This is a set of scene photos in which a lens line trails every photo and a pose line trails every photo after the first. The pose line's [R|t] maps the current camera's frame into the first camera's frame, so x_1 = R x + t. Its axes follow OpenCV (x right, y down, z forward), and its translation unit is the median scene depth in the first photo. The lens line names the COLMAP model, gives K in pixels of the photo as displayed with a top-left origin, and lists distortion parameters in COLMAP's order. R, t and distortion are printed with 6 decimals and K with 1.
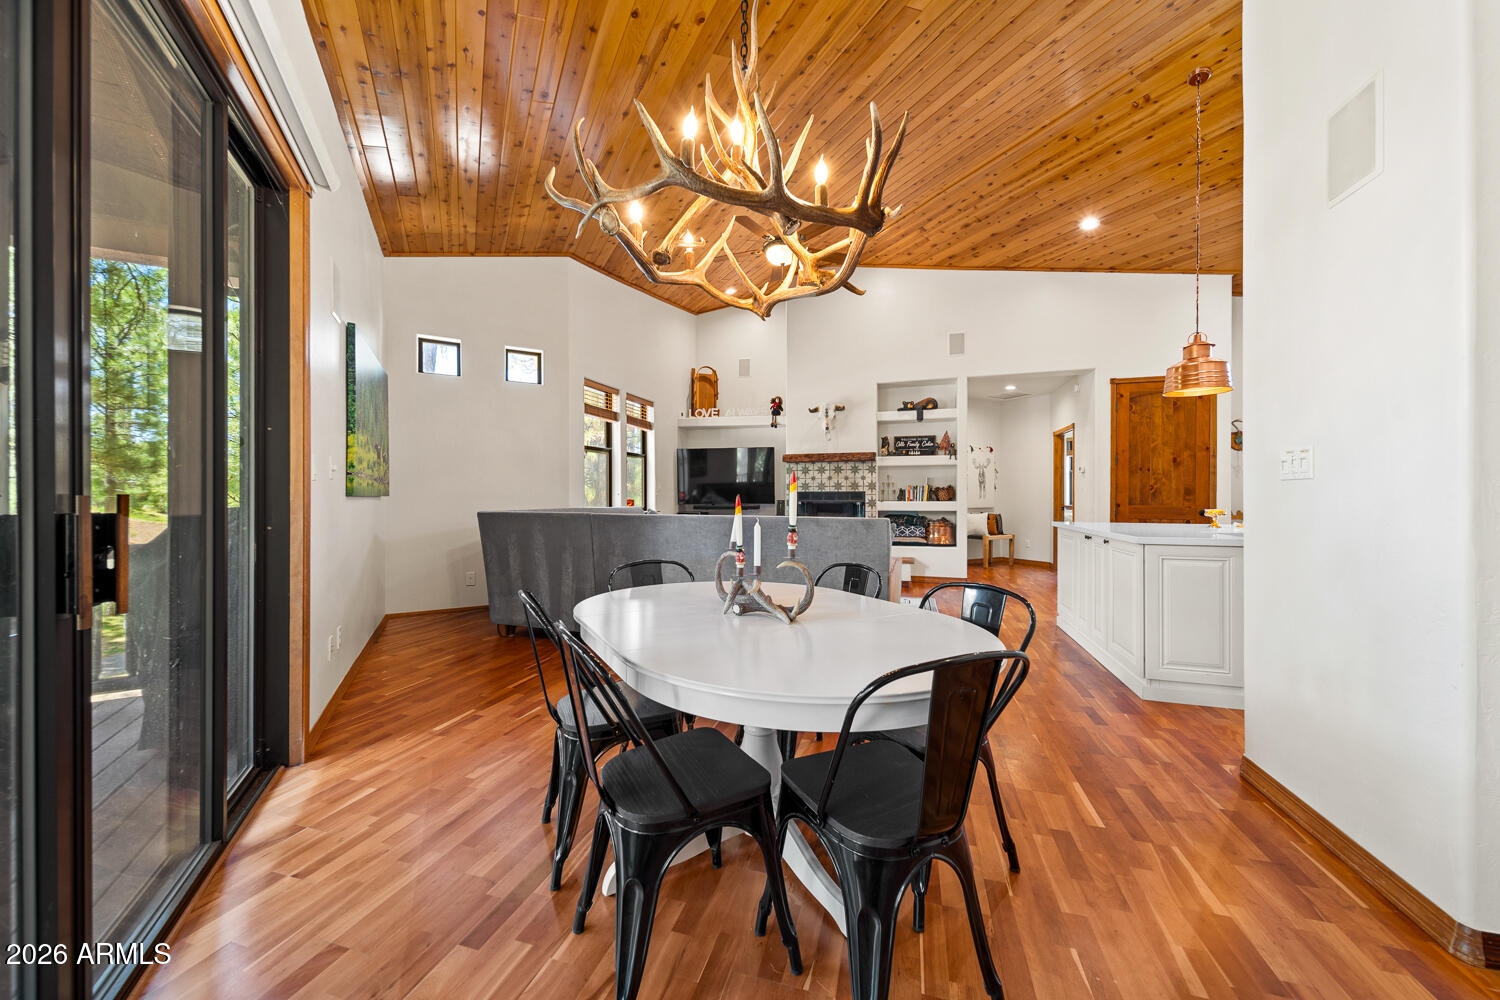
lens RADIAL K [[528.7, 0, 757.0], [0, 528.7, 494.9], [0, 0, 1]] dist [0.002956, 0.000186]
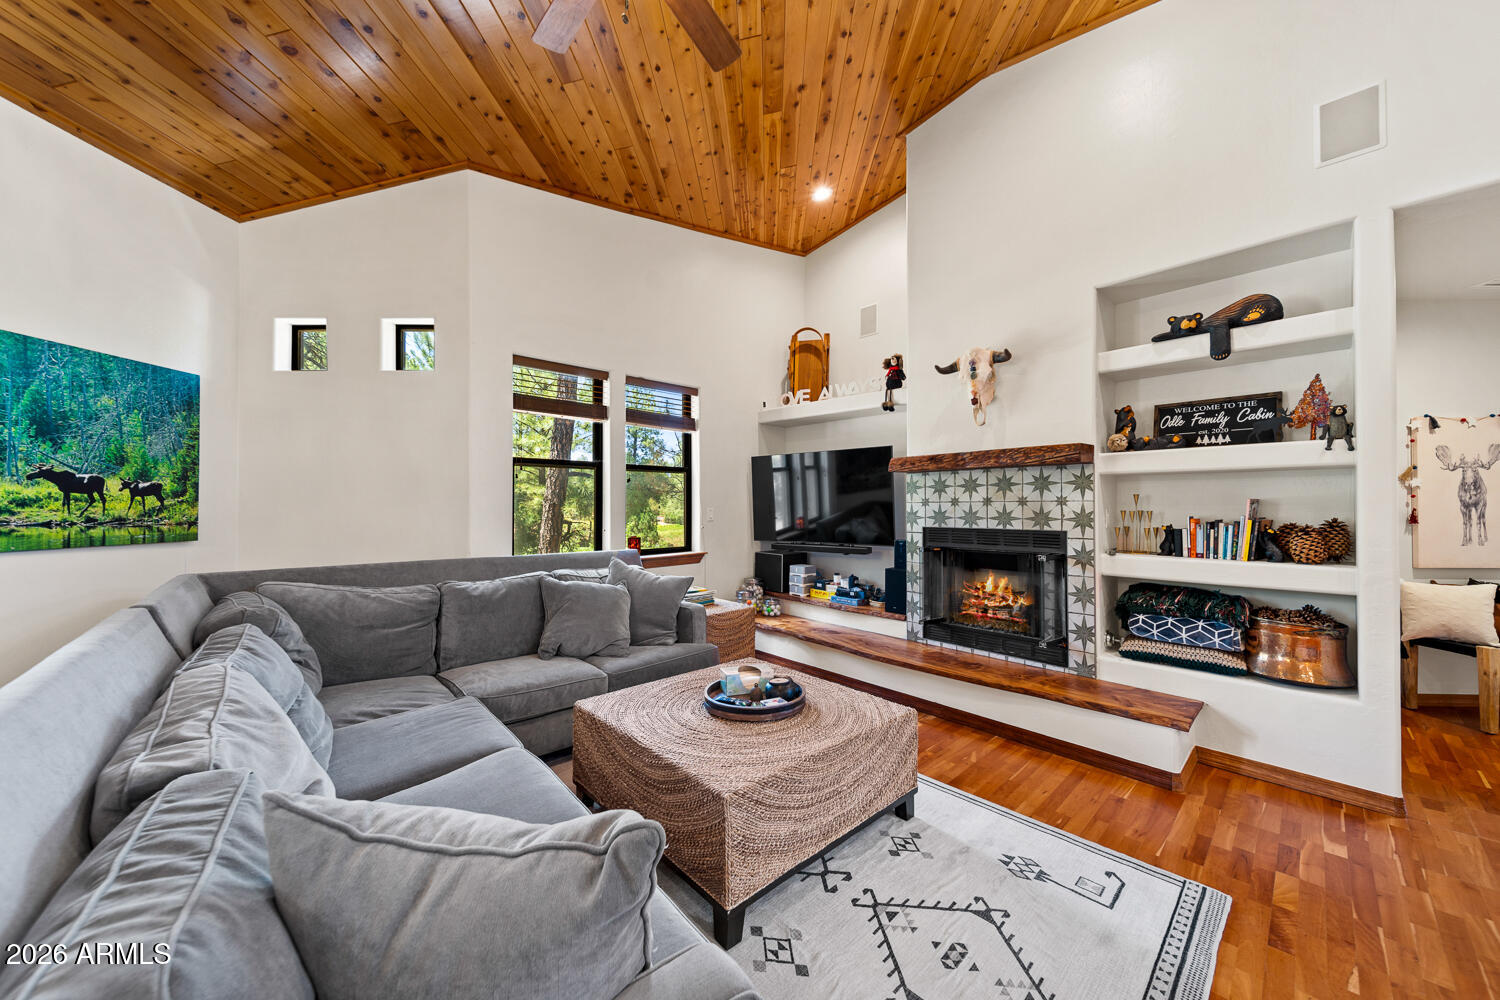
lens RADIAL K [[527.2, 0, 756.8], [0, 527.2, 499.5], [0, 0, 1]] dist [0.011324, -0.003406]
pose [[0.858291, -0.005485, -0.513135, 0.208233], [-0.000286, 0.999938, -0.011167, -0.028488], [0.513164, 0.009731, 0.858236, 0.469540]]
